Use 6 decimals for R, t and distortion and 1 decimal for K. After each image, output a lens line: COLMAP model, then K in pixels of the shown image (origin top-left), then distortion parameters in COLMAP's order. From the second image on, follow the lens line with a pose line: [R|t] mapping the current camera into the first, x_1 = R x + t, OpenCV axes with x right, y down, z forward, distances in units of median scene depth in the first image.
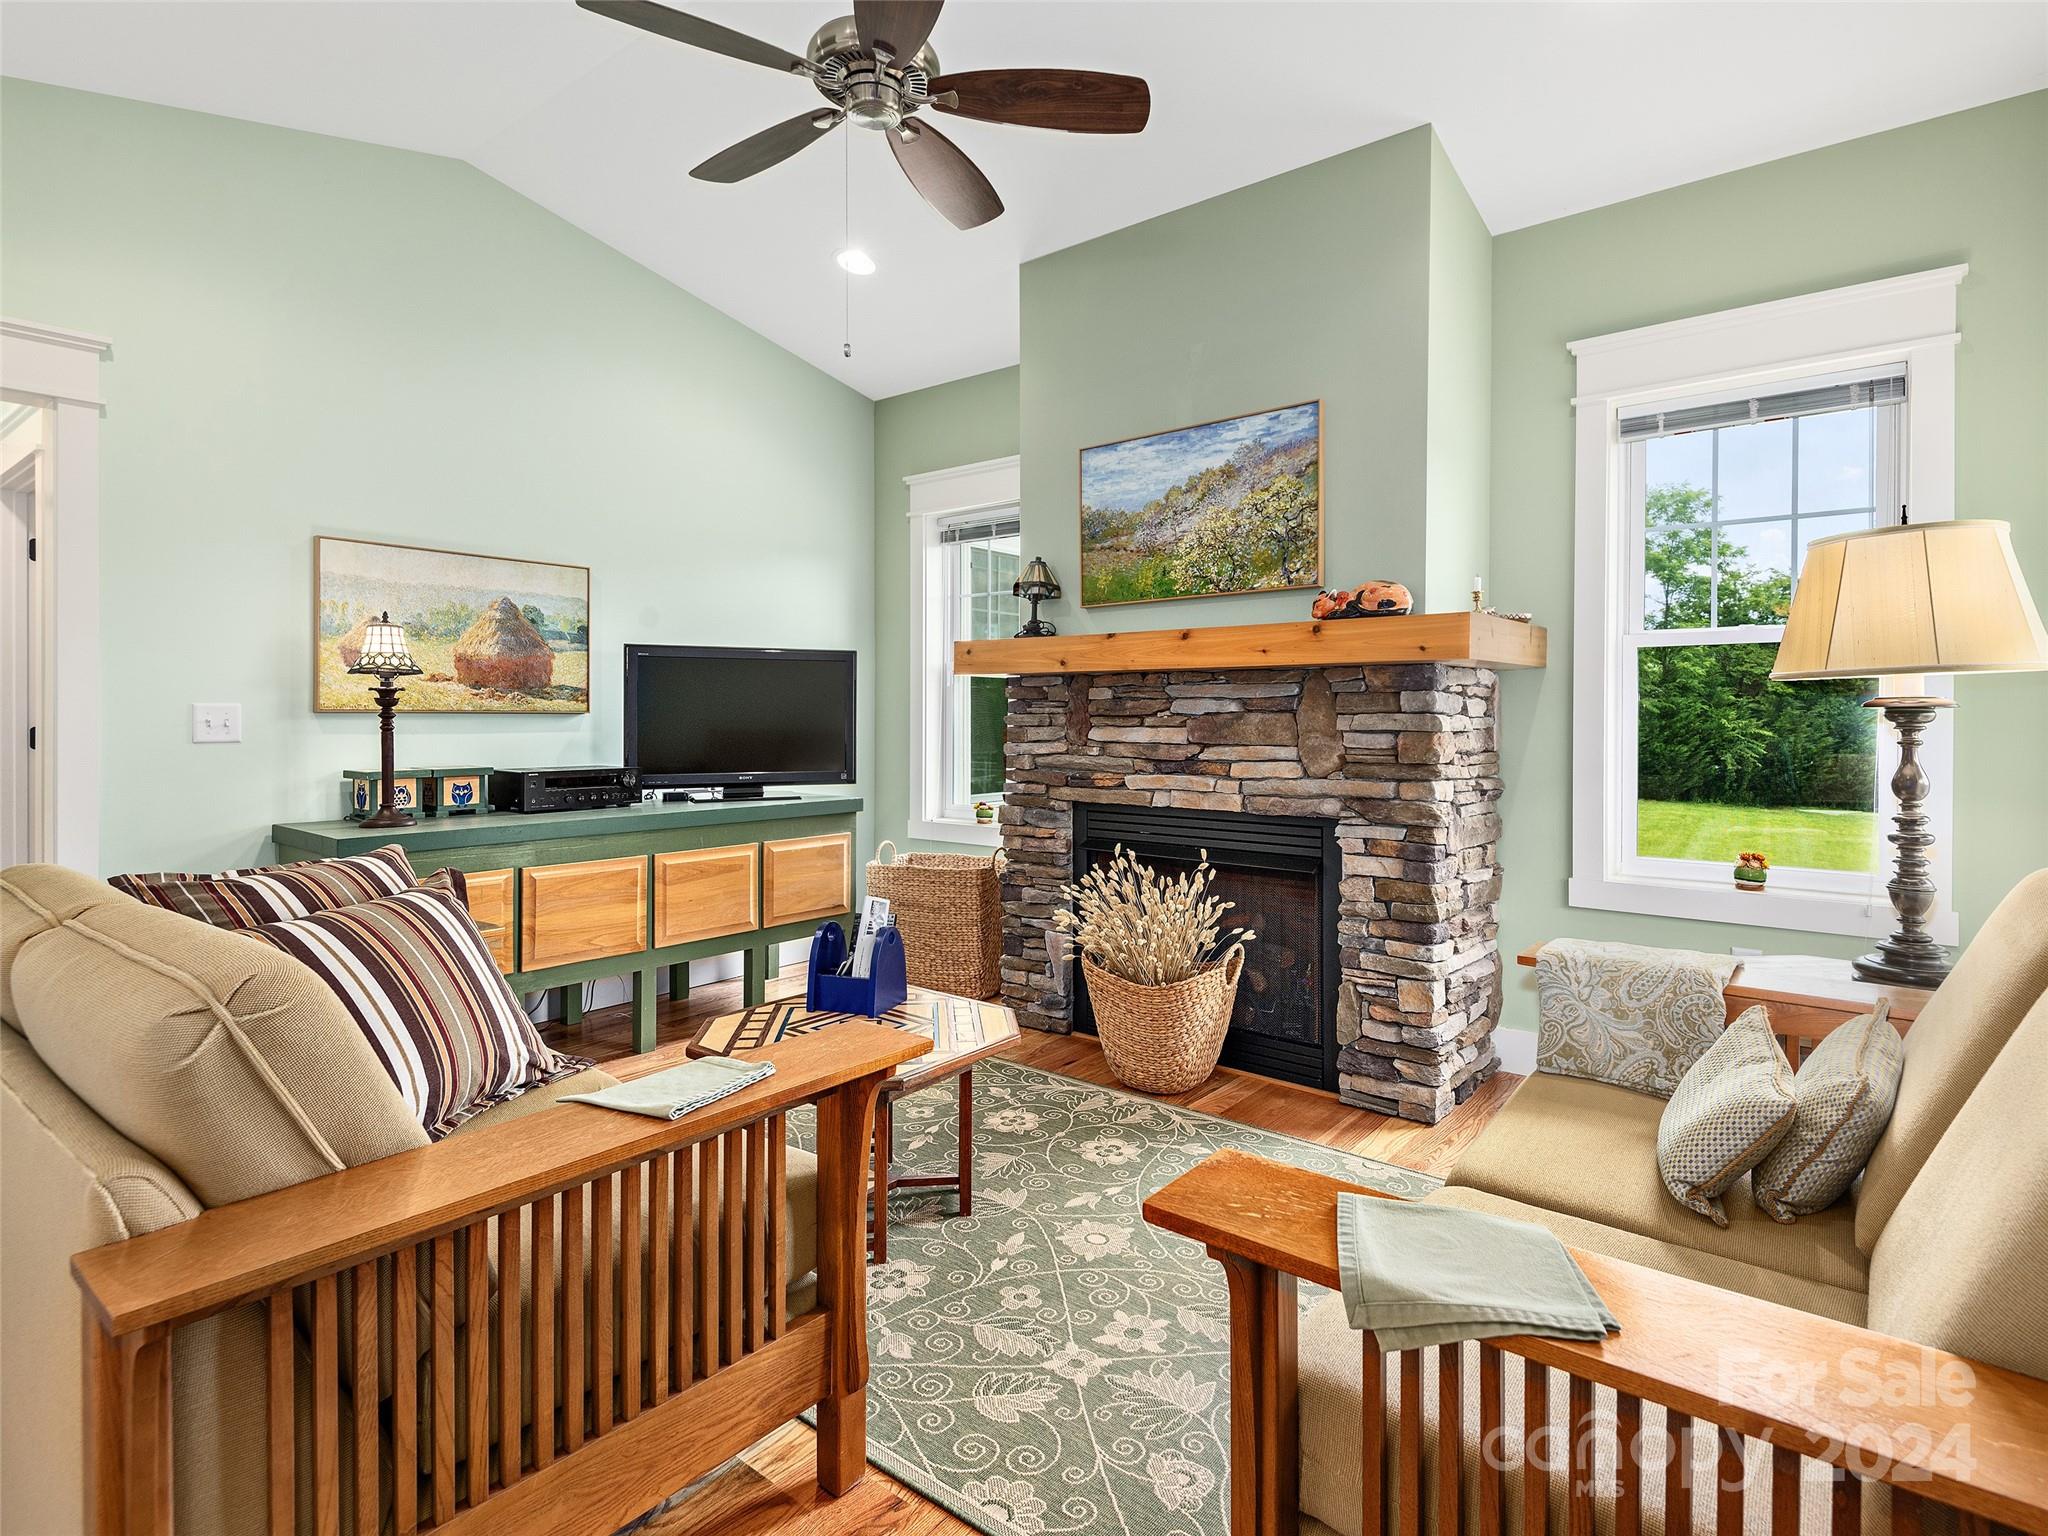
lens RADIAL K [[1035.1, 0, 1022.8], [0, 1035.1, 734.3], [0, 0, 1]] dist [0.002776, -0.000003]
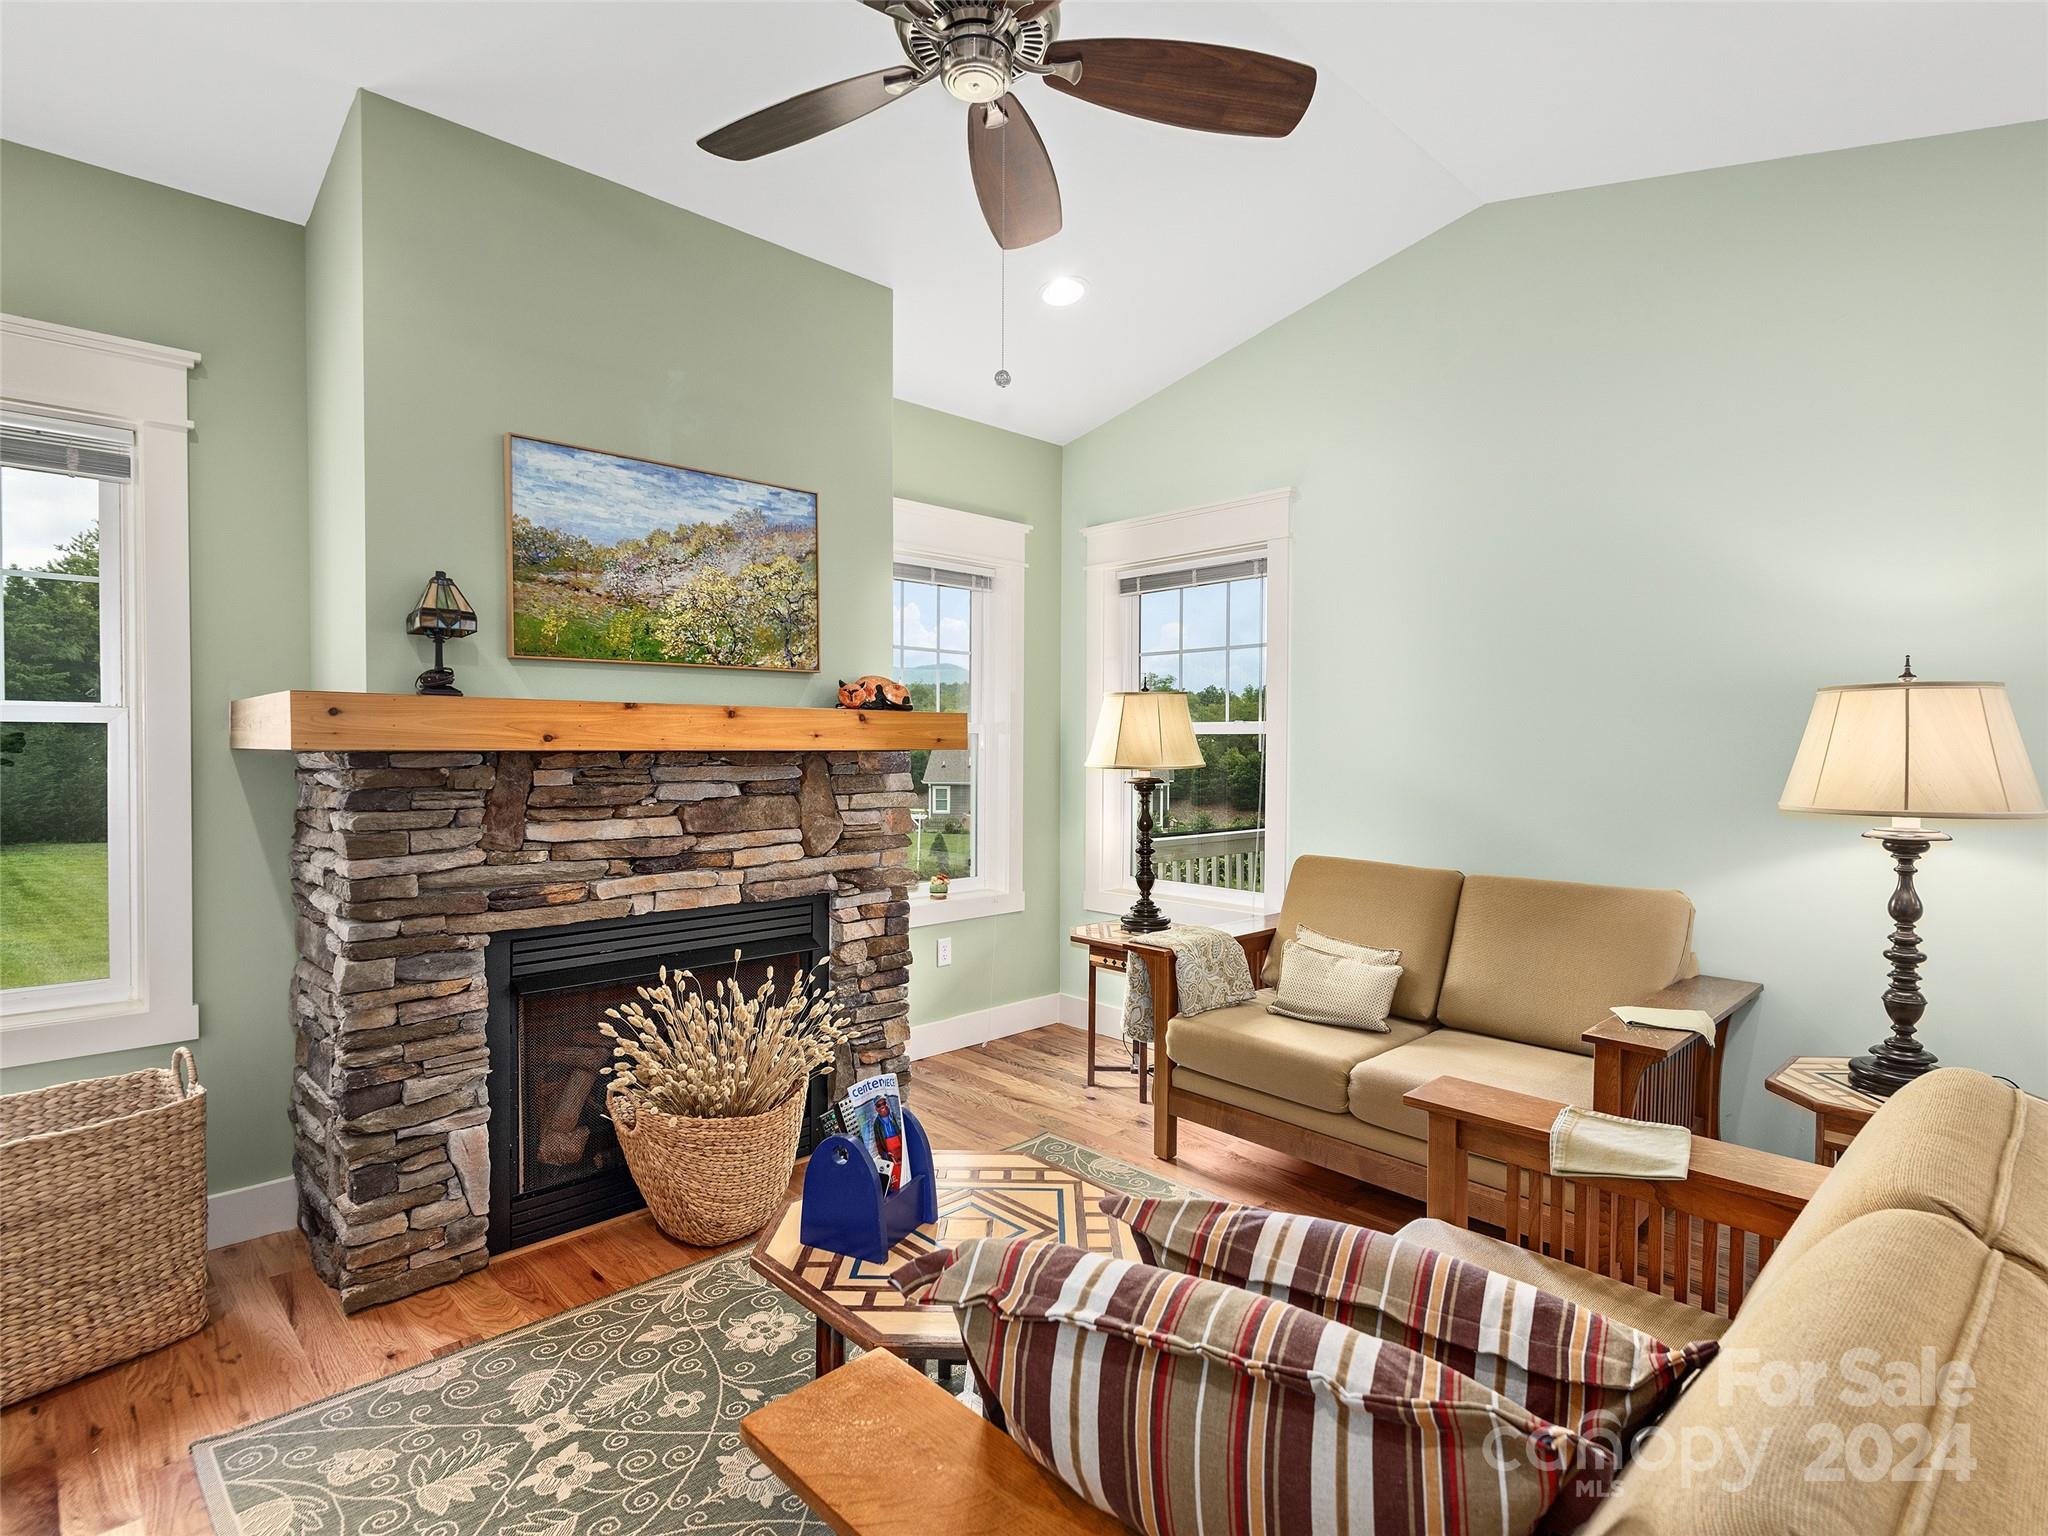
lens RADIAL K [[1047.6, 0, 1024.0], [0, 1047.6, 768.0], [0, 0, 1]] dist [-0.000013, 0.000016]
pose [[0.107184, -0.028642, 0.993827, -0.689591], [0.011258, 0.999556, 0.027593, -0.068827], [-0.994176, 0.008231, 0.107458, 0.634904]]
